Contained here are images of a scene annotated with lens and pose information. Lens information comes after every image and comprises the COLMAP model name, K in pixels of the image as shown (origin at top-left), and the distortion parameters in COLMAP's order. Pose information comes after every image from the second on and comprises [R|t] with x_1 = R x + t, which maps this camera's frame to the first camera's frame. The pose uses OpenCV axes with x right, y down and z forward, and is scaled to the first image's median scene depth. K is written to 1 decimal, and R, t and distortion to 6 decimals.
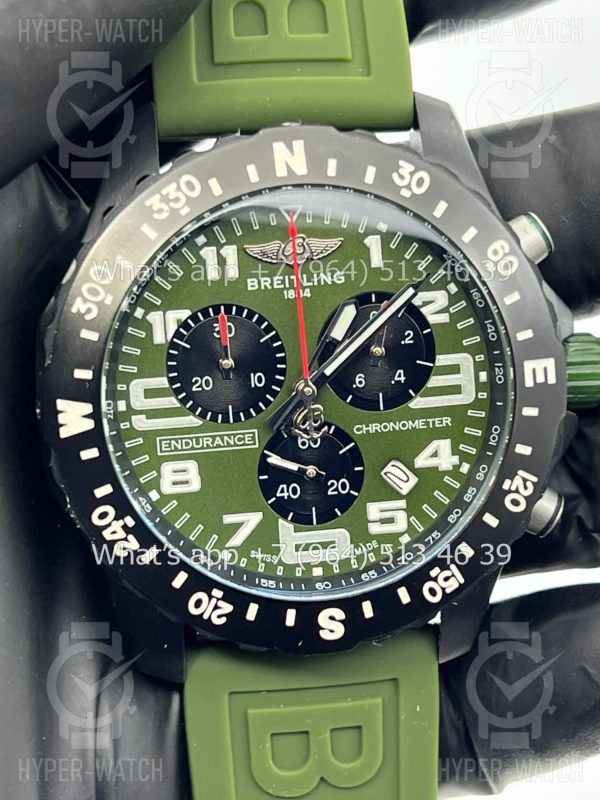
lens RADIAL K [[1888.5, 0, 298.8], [0, 1888.5, 411.1], [0, 0, 1]] dist [0.203526, 0.000000]
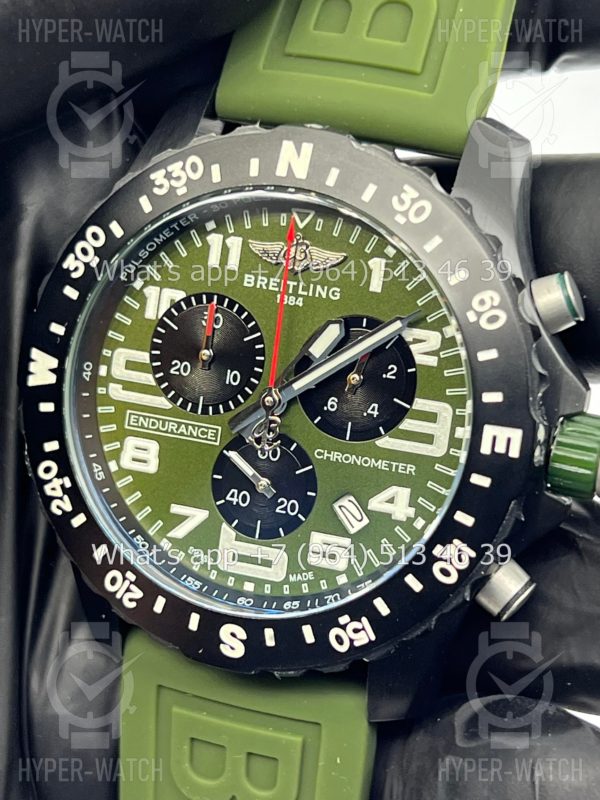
lens RADIAL K [[1888.5, 0, 295.4], [0, 1888.5, 405.5], [0, 0, 1]] dist [0.203526, 0.000000]
pose [[0.878985, 0.237634, -0.413419, 0.412043], [-0.240761, 0.969522, 0.045393, -0.054571], [0.411605, 0.059636, 0.909409, 0.129430]]
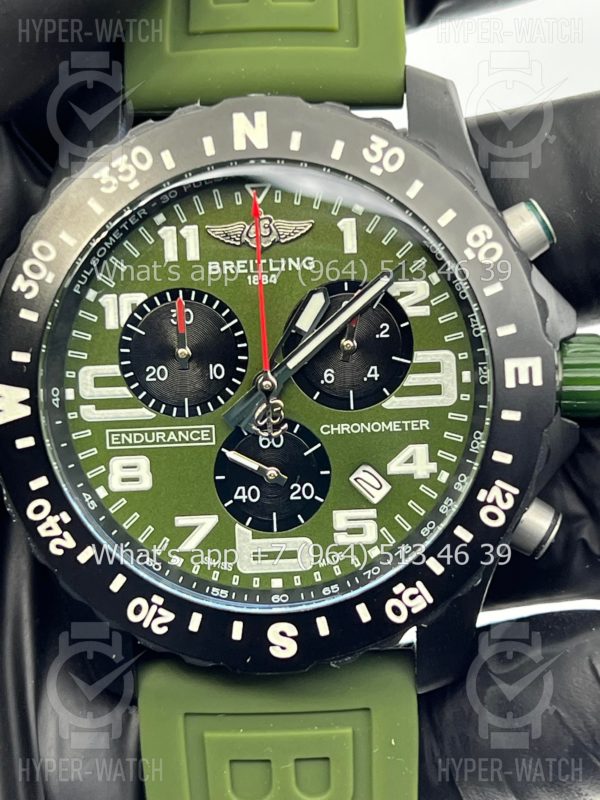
lens RADIAL K [[1888.5, 0, 301.9], [0, 1888.5, 407.6], [0, 0, 1]] dist [0.203526, 0.000000]
pose [[0.987095, 0.032142, -0.156880, 0.164820], [-0.037921, 0.998703, -0.033984, 0.030934], [0.155584, 0.039494, 0.987033, 0.095388]]
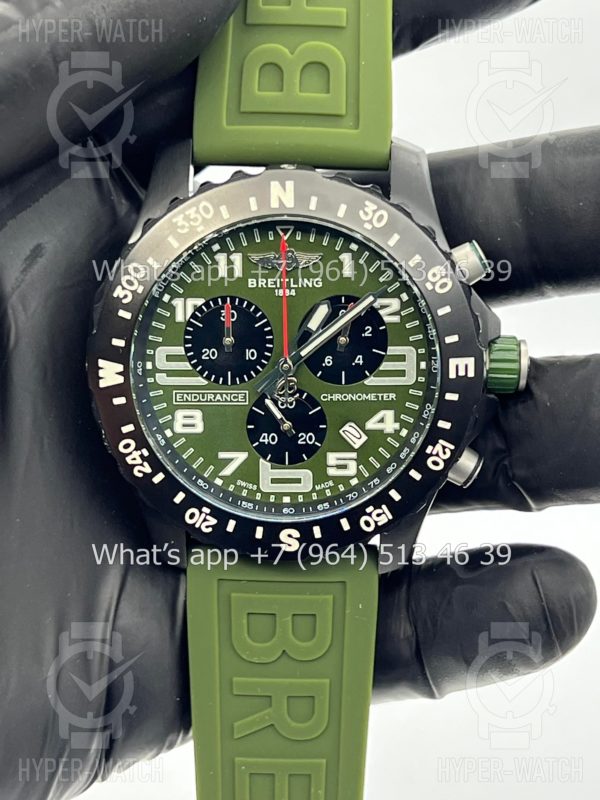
lens RADIAL K [[1888.5, 0, 301.7], [0, 1888.5, 399.8], [0, 0, 1]] dist [0.203526, 0.000000]
pose [[0.987678, 0.090790, -0.127474, 0.186878], [-0.079546, 0.992697, 0.090696, -0.108731], [0.134777, -0.079439, 0.987686, -0.317902]]
